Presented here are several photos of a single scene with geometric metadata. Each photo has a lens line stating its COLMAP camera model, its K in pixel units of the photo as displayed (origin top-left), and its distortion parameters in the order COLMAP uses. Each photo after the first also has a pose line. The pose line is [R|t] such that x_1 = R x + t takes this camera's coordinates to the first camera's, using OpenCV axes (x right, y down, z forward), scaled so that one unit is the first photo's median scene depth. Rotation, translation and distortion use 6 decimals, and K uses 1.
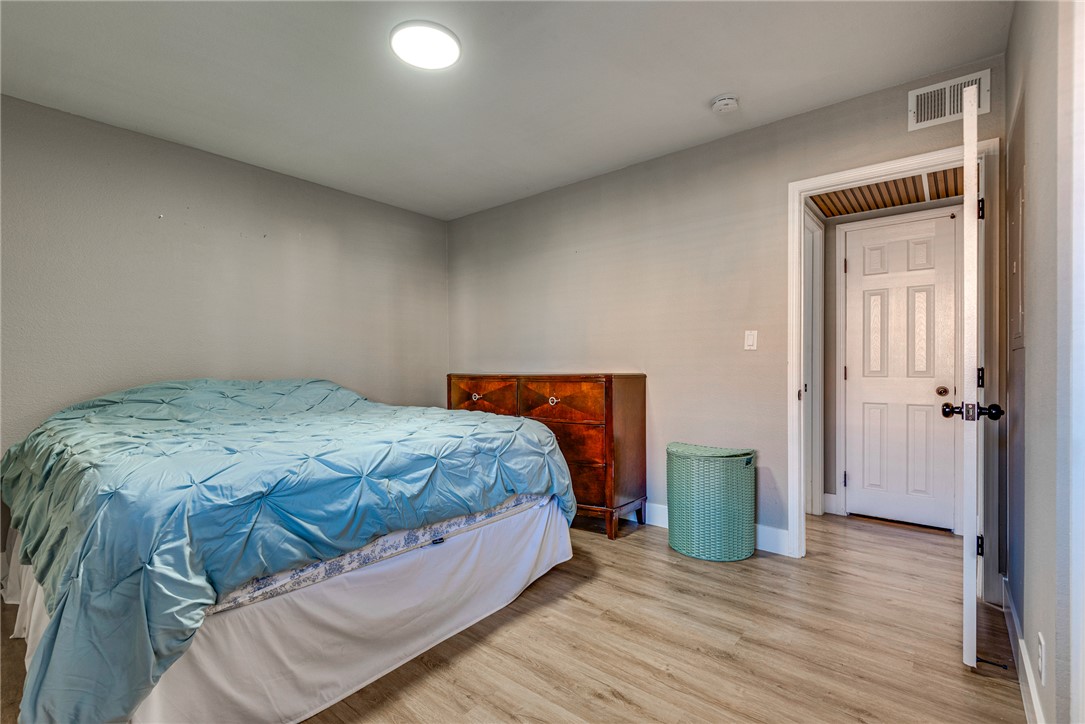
lens RADIAL K [[498.9, 0, 538.5], [0, 498.9, 362.9], [0, 0, 1]] dist [0.025291, -0.017034]
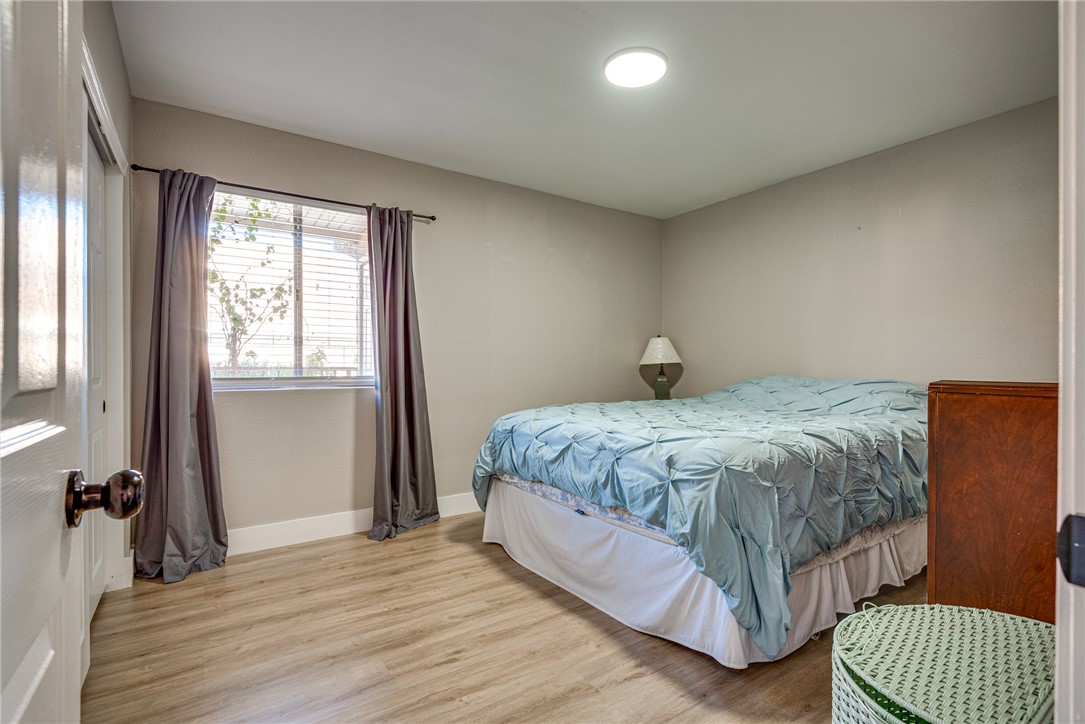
lens RADIAL K [[498.9, 0, 538.5], [0, 498.9, 362.9], [0, 0, 1]] dist [0.025291, -0.017034]
pose [[-0.272988, 0.001446, -0.962016, 0.992029], [0.016984, 0.999850, -0.003316, 0.004780], [0.961868, -0.017244, -0.272972, 1.266596]]
